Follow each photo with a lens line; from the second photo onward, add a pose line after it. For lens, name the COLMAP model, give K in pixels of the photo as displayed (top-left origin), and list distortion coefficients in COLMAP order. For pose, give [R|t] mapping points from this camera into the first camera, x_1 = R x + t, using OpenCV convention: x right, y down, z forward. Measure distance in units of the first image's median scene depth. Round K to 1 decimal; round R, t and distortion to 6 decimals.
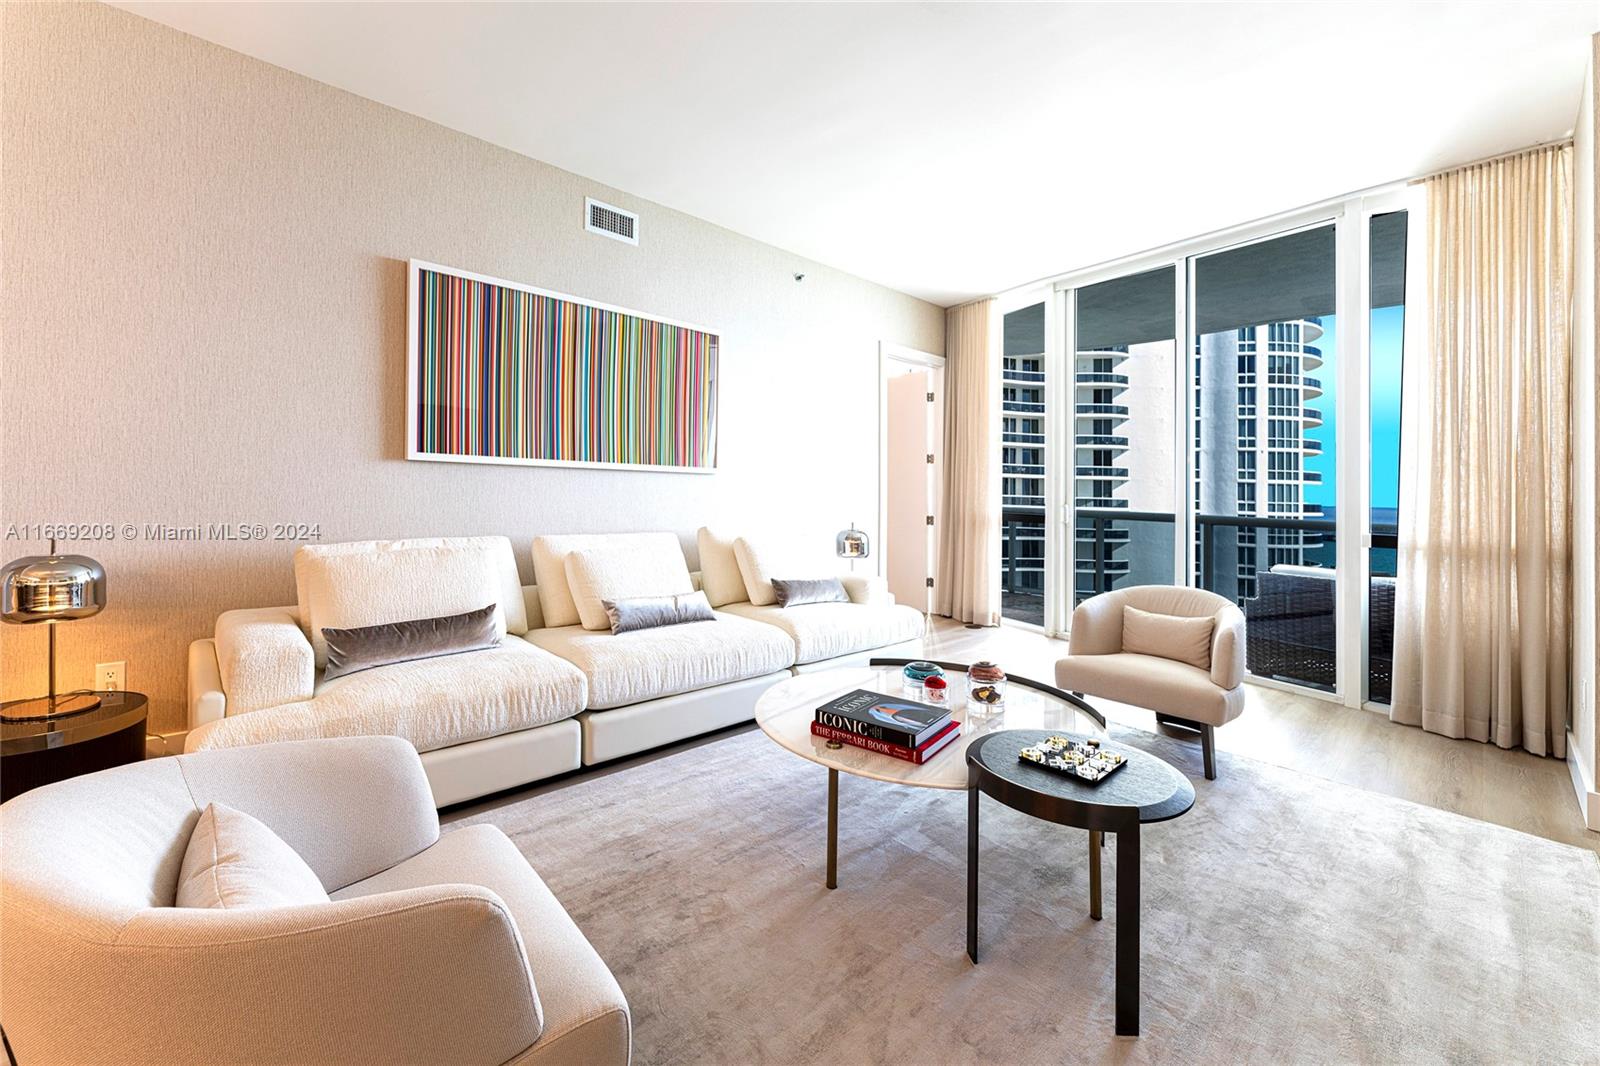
lens RADIAL K [[649.7, 0, 794.4], [0, 649.7, 488.2], [0, 0, 1]] dist [0.001650, 0.000192]
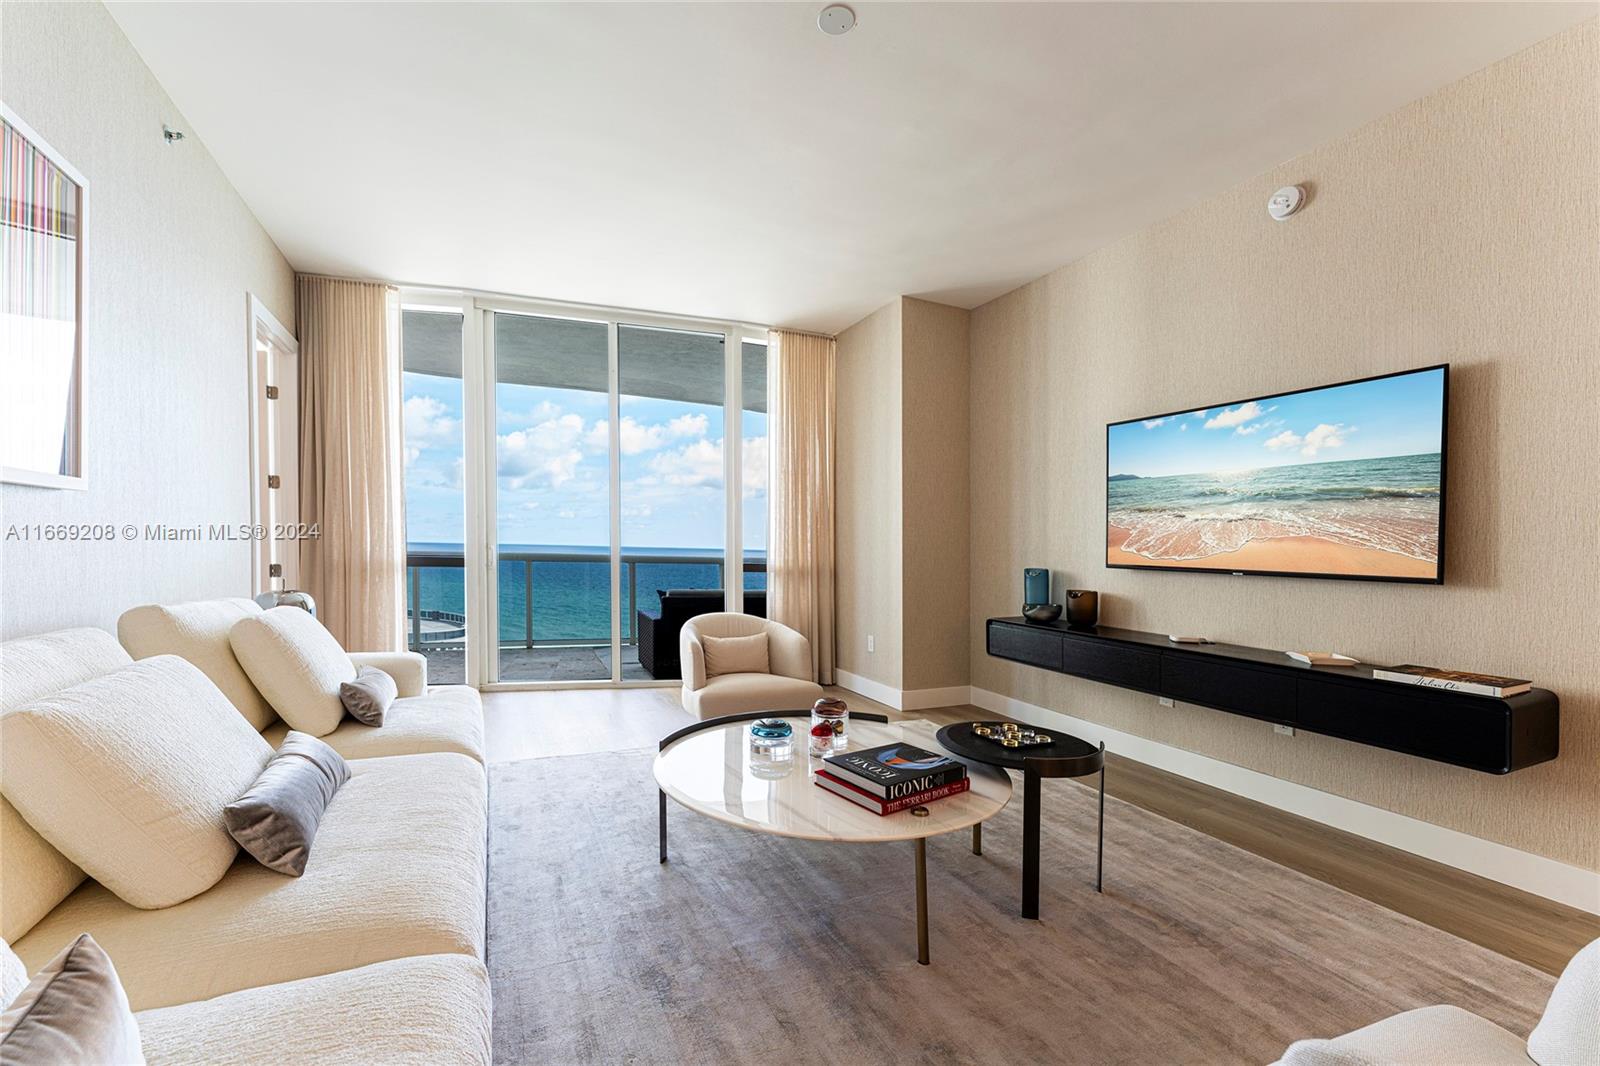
lens RADIAL K [[640.7, 0, 800.0], [0, 640.7, 533.0], [0, 0, 1]] dist [0.000201, -0.000060]
pose [[0.340397, 0.006033, 0.940262, -0.435324], [-0.015560, 0.999879, -0.000782, 0.001739], [-0.940153, -0.014364, 0.340450, 0.437506]]
